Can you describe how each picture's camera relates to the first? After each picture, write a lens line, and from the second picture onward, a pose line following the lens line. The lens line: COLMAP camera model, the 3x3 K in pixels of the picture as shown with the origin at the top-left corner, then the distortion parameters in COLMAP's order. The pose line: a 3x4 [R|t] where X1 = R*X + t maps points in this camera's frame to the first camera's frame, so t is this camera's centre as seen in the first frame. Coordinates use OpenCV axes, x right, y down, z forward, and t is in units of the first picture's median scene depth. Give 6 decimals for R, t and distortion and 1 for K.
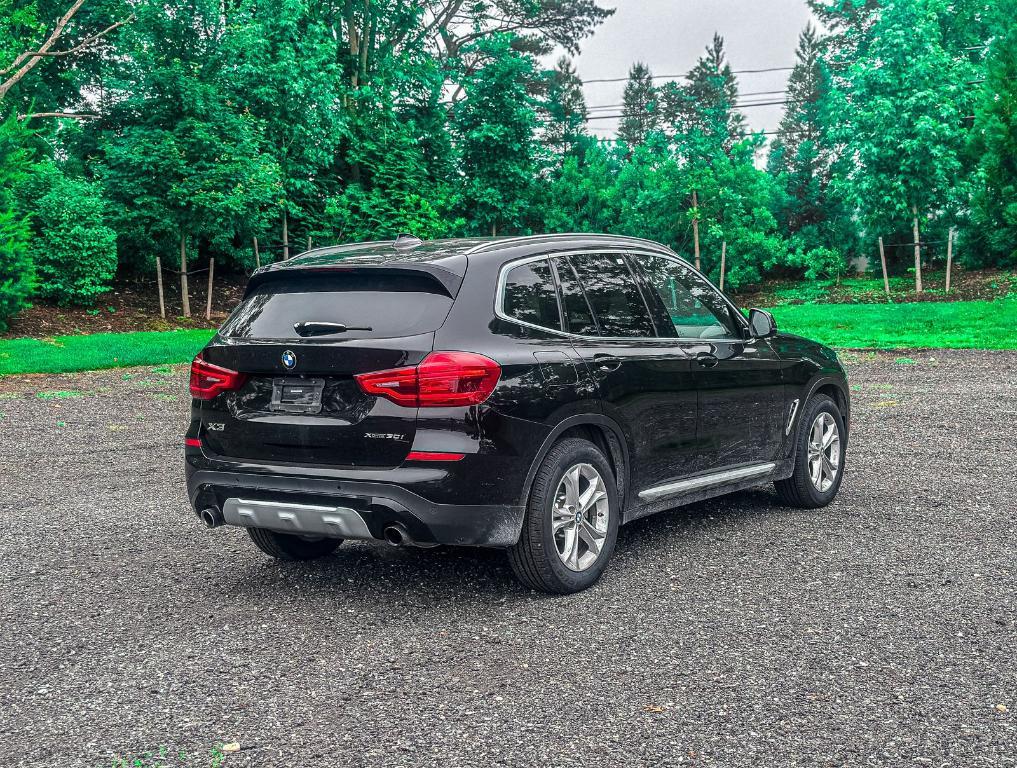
lens RADIAL K [[1466.5, 0, 497.9], [0, 1466.5, 381.4], [0, 0, 1]] dist [0.212659, -0.427101]
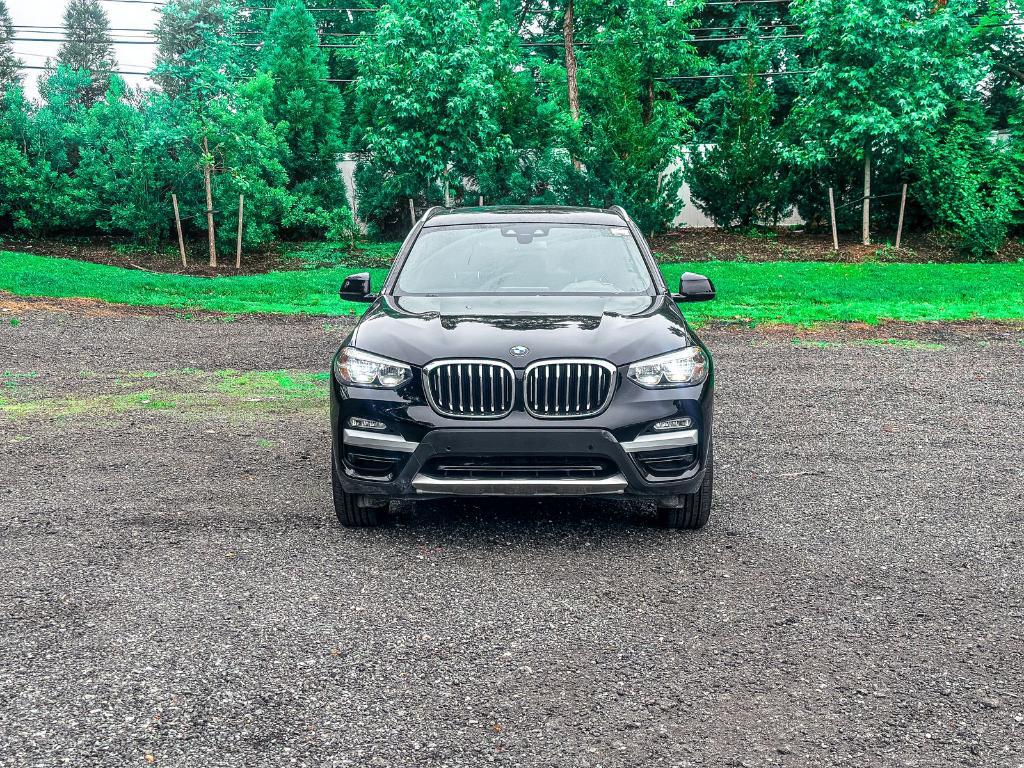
lens RADIAL K [[1424.8, 0, 512.0], [0, 1424.8, 384.0], [0, 0, 1]] dist [0.182016, -0.283313]
pose [[0.854947, -0.024227, 0.518149, -0.172949], [0.008709, 0.999438, 0.032359, -0.008301], [-0.518642, -0.023153, 0.854678, 0.191401]]
